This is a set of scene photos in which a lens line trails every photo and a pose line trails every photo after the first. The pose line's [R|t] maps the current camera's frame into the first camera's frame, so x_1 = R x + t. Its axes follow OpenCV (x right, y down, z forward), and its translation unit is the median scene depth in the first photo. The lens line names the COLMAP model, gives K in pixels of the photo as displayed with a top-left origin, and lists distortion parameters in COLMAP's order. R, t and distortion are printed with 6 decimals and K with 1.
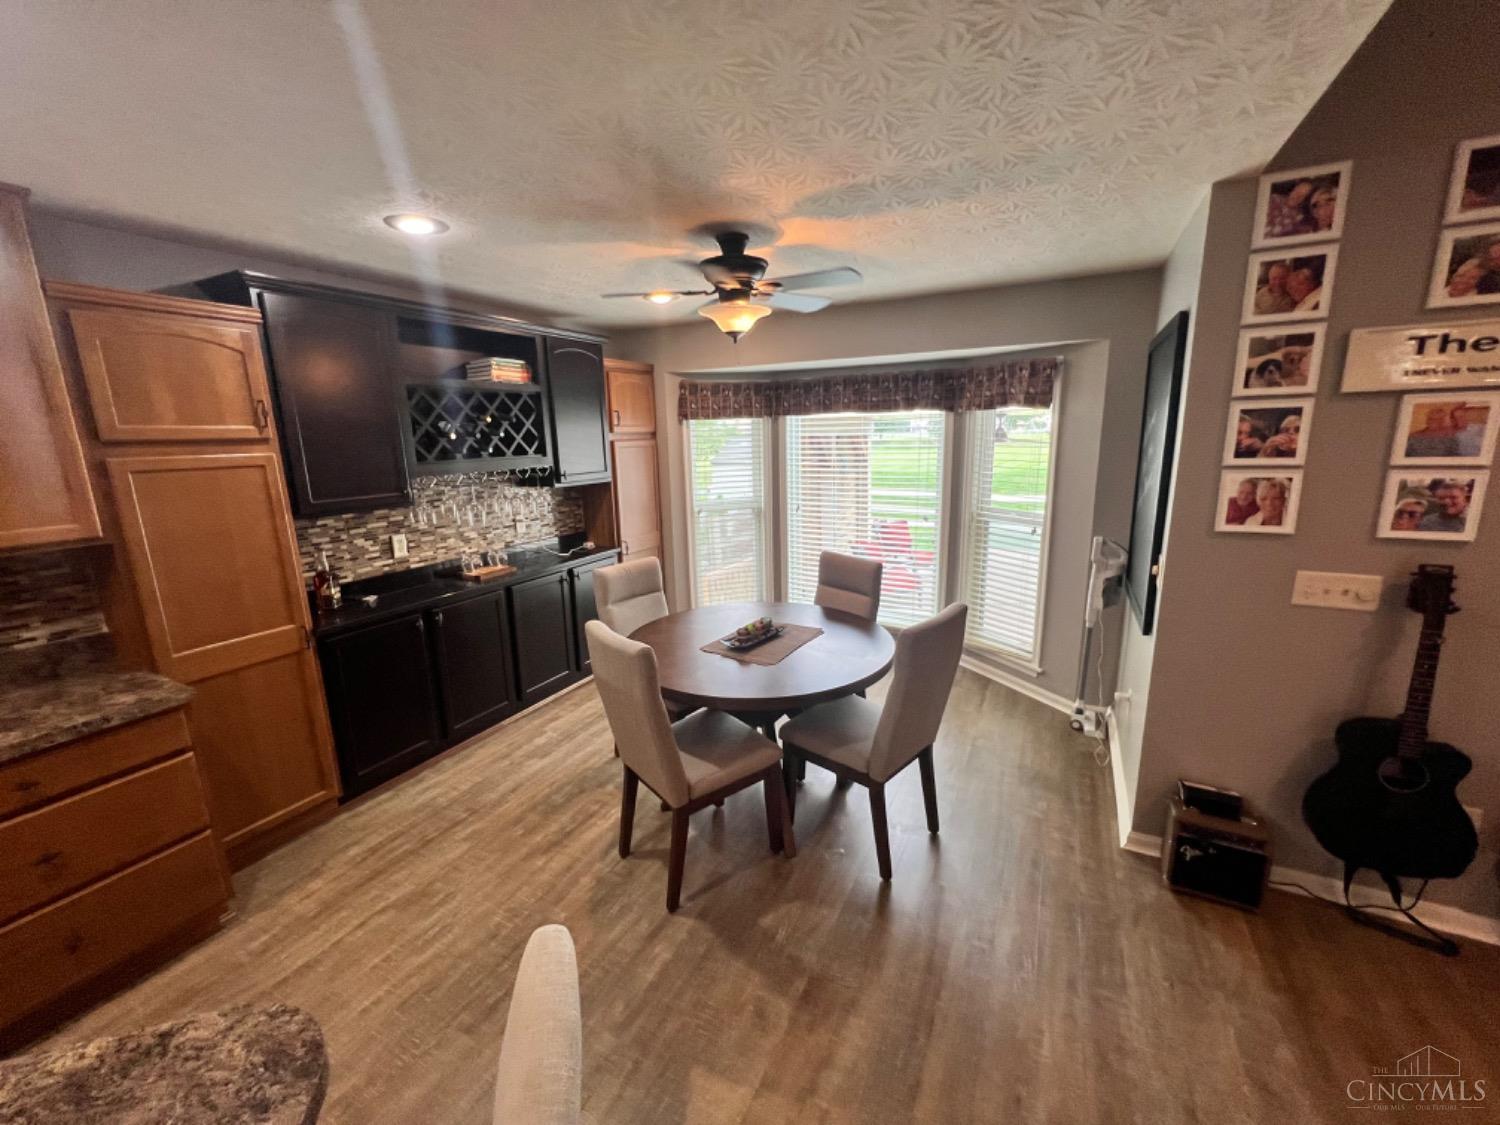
lens RADIAL K [[602.6, 0, 748.1], [0, 602.6, 562.5], [0, 0, 1]] dist [-0.001016, 0.000621]
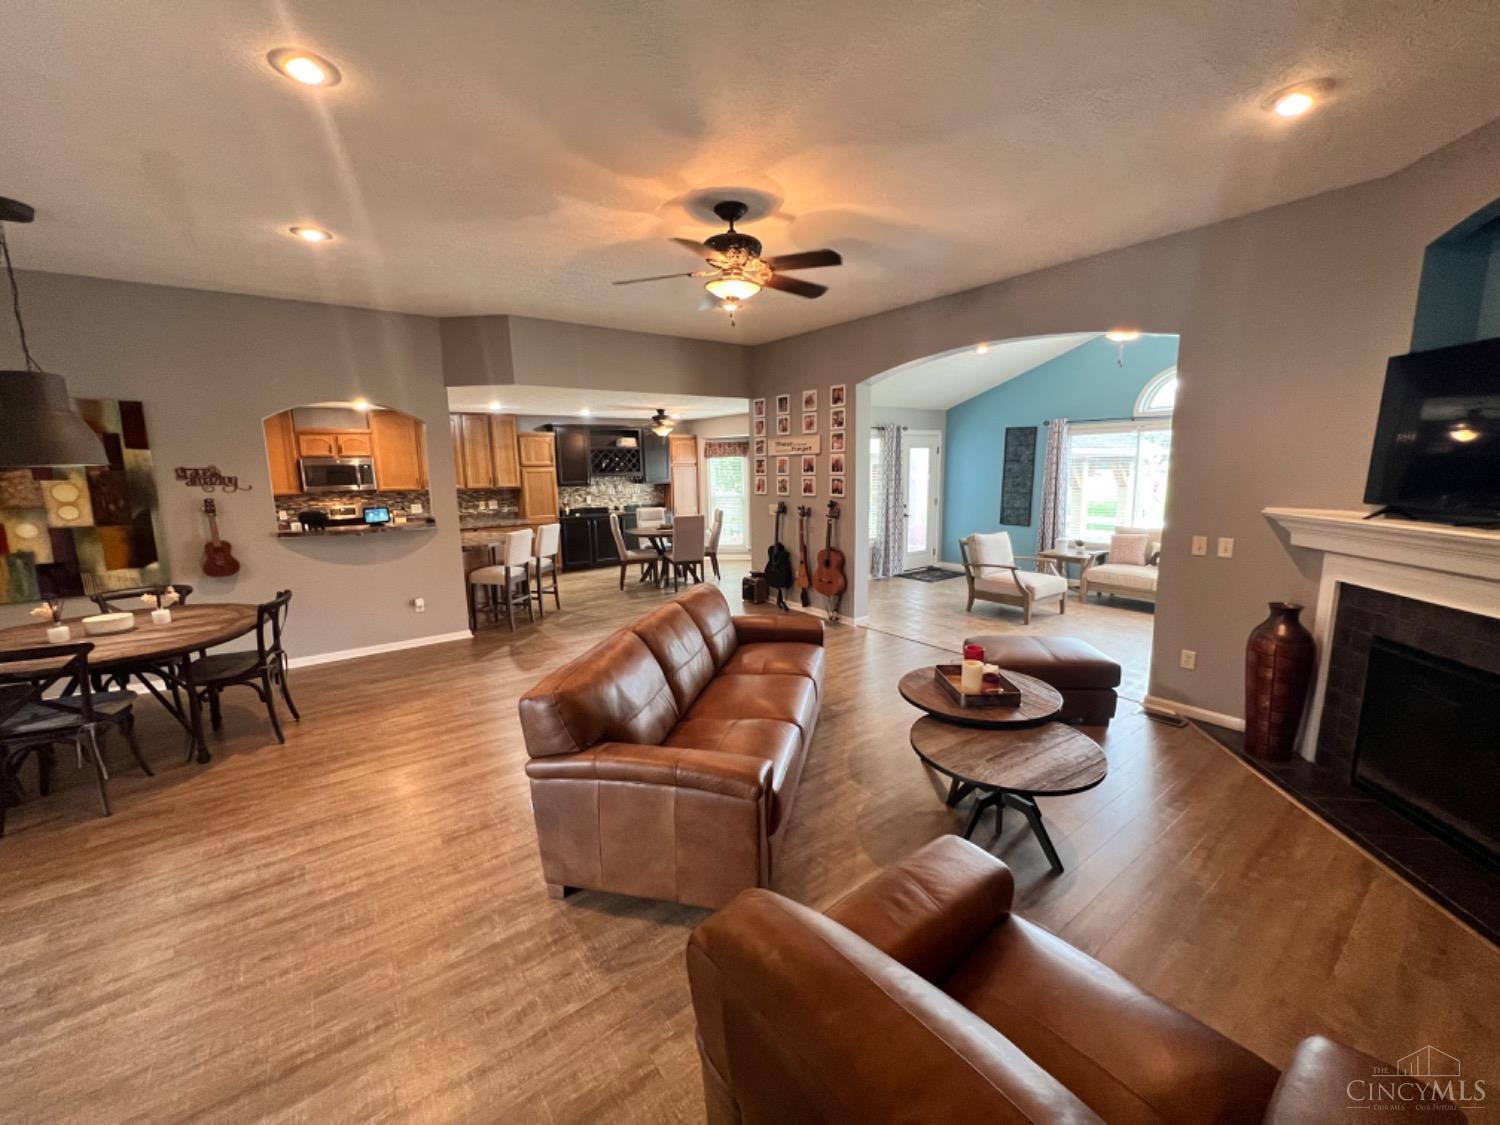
lens RADIAL K [[602.6, 0, 748.0], [0, 602.6, 559.8], [0, 0, 1]] dist [-0.001016, 0.000621]
pose [[0.903876, 0.075201, -0.421134, 1.871158], [-0.094914, 0.995146, -0.026011, 0.355441], [0.417133, 0.063483, 0.906625, -1.815573]]
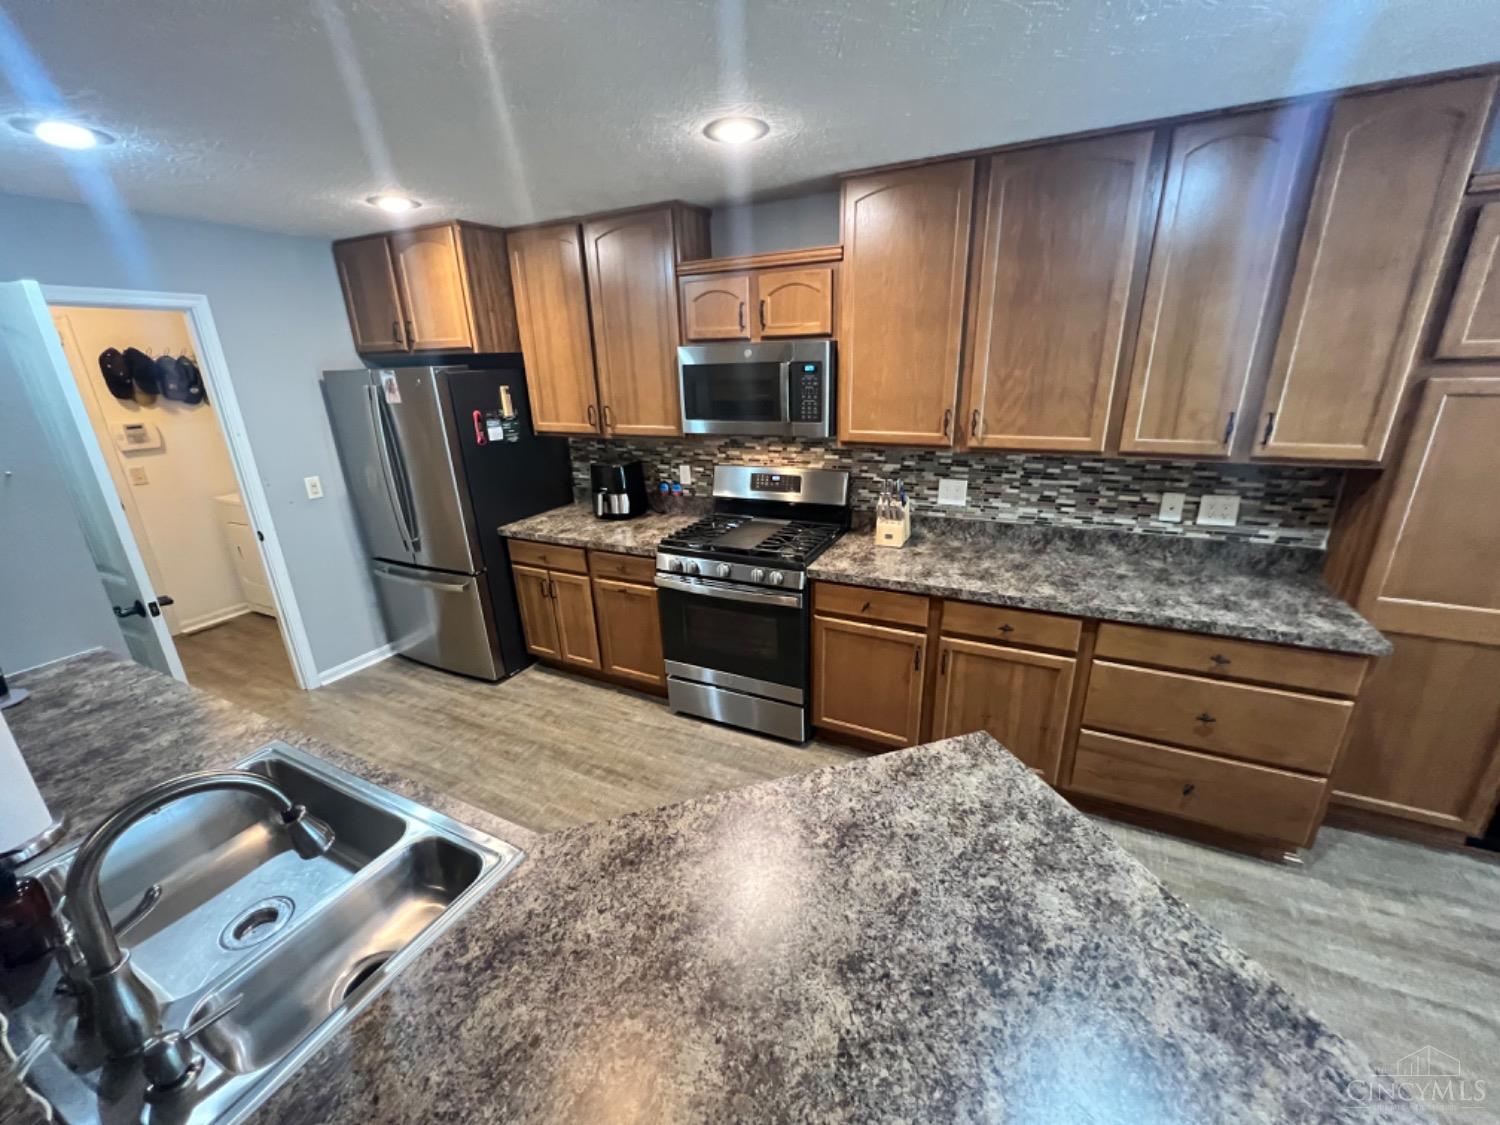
lens RADIAL K [[602.6, 0, 748.6], [0, 602.6, 564.0], [0, 0, 1]] dist [-0.001016, 0.000621]
pose [[0.019805, 0.345064, -0.938370, -0.102761], [-0.184238, 0.923741, 0.335796, -0.022207], [0.982682, 0.166233, 0.081868, -0.034109]]
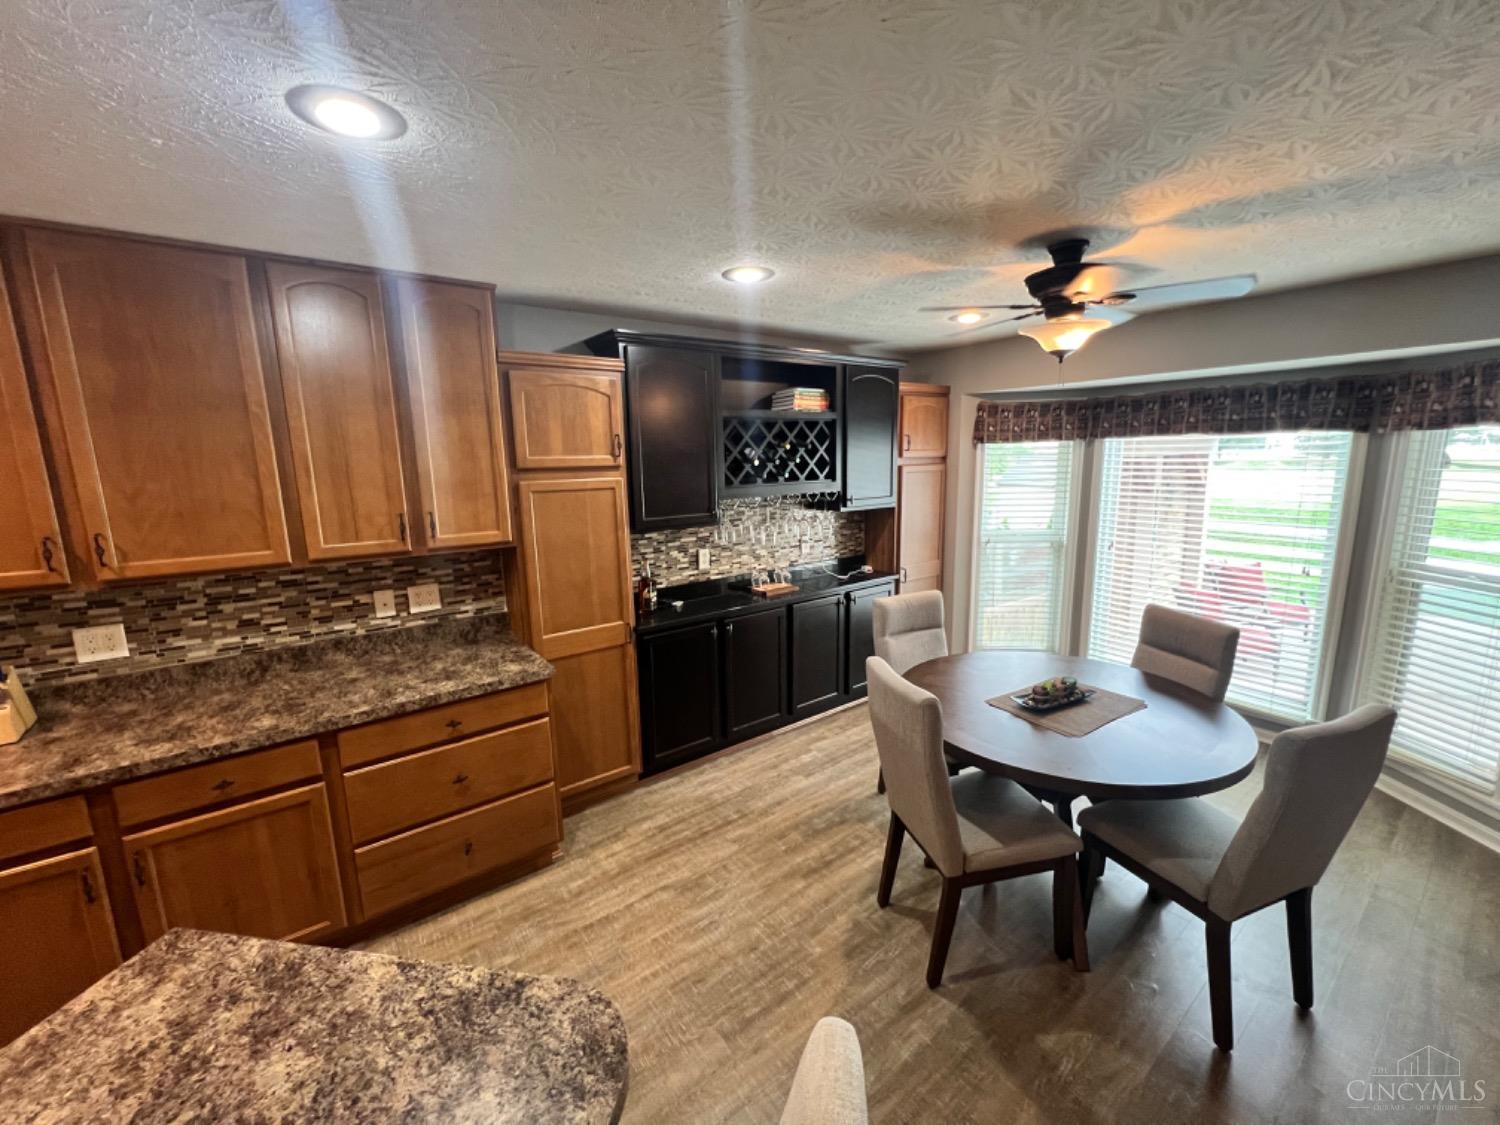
lens RADIAL K [[602.6, 0, 747.8], [0, 602.6, 563.3], [0, 0, 1]] dist [-0.001016, 0.000621]
pose [[0.903075, 0.080054, -0.421956, -0.038460], [-0.090835, 0.995851, -0.005472, -0.026341], [0.419767, 0.043270, 0.906600, 0.022230]]
